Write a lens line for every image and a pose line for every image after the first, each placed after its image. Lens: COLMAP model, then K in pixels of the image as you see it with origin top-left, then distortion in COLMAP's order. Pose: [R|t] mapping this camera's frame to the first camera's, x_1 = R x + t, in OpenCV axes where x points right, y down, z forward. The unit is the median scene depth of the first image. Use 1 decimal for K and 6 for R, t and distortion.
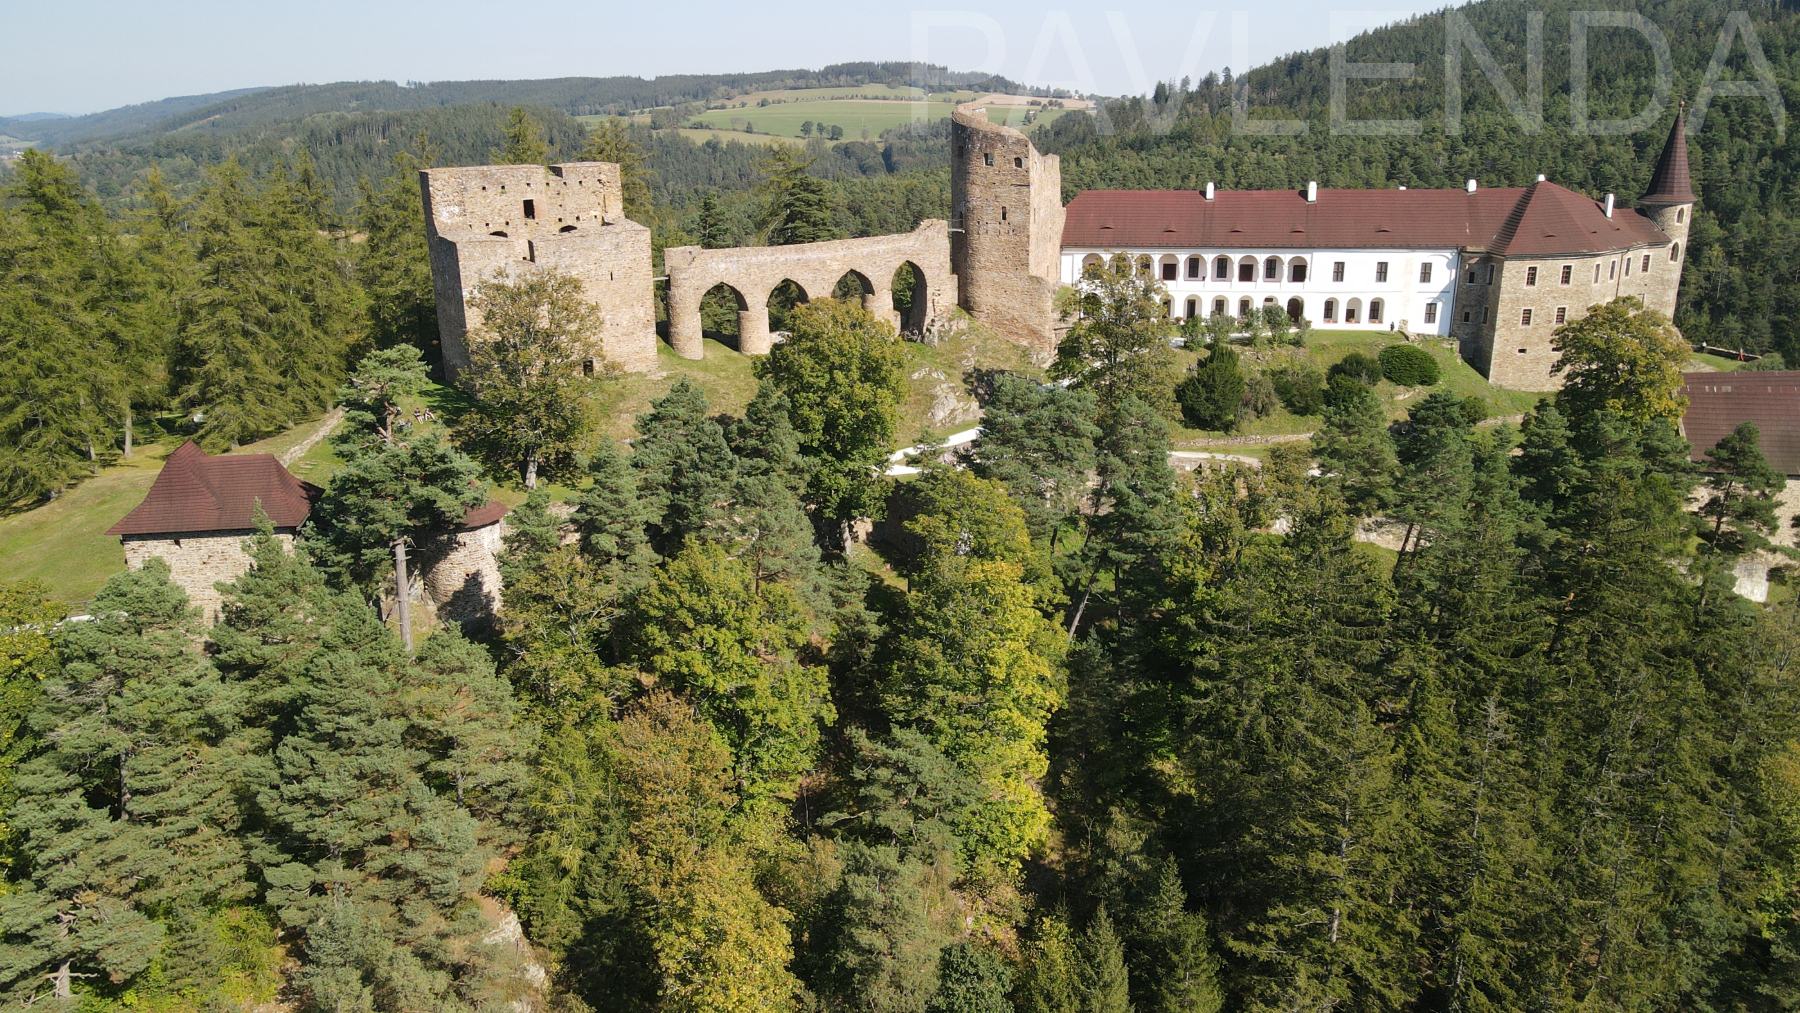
lens RADIAL K [[1312.7, 0, 900.0], [0, 1312.7, 506.5], [0, 0, 1]] dist [-0.002263, 0.049247]
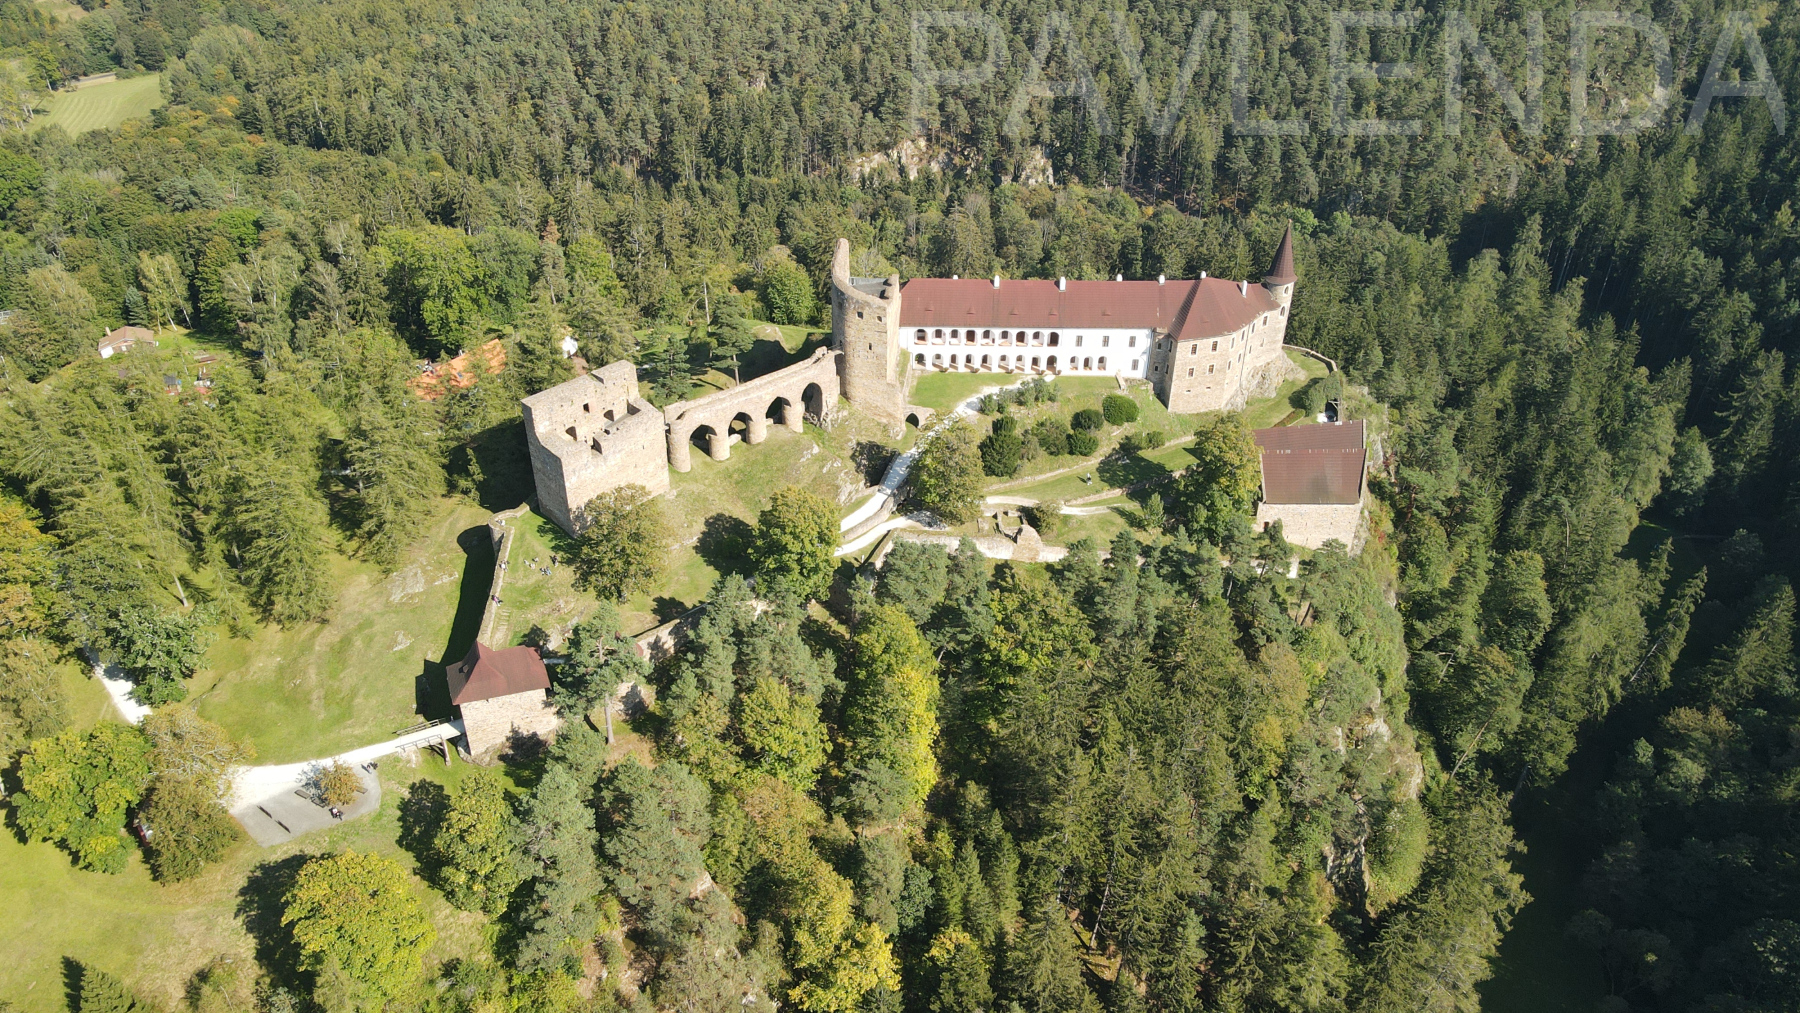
lens RADIAL K [[1312.7, 0, 900.0], [0, 1312.7, 506.5], [0, 0, 1]] dist [-0.002263, 0.049247]
pose [[0.983367, -0.079505, 0.163303, -0.143016], [0.031644, 0.960349, 0.277000, -0.436826], [-0.178851, -0.267225, 0.946891, -0.485058]]
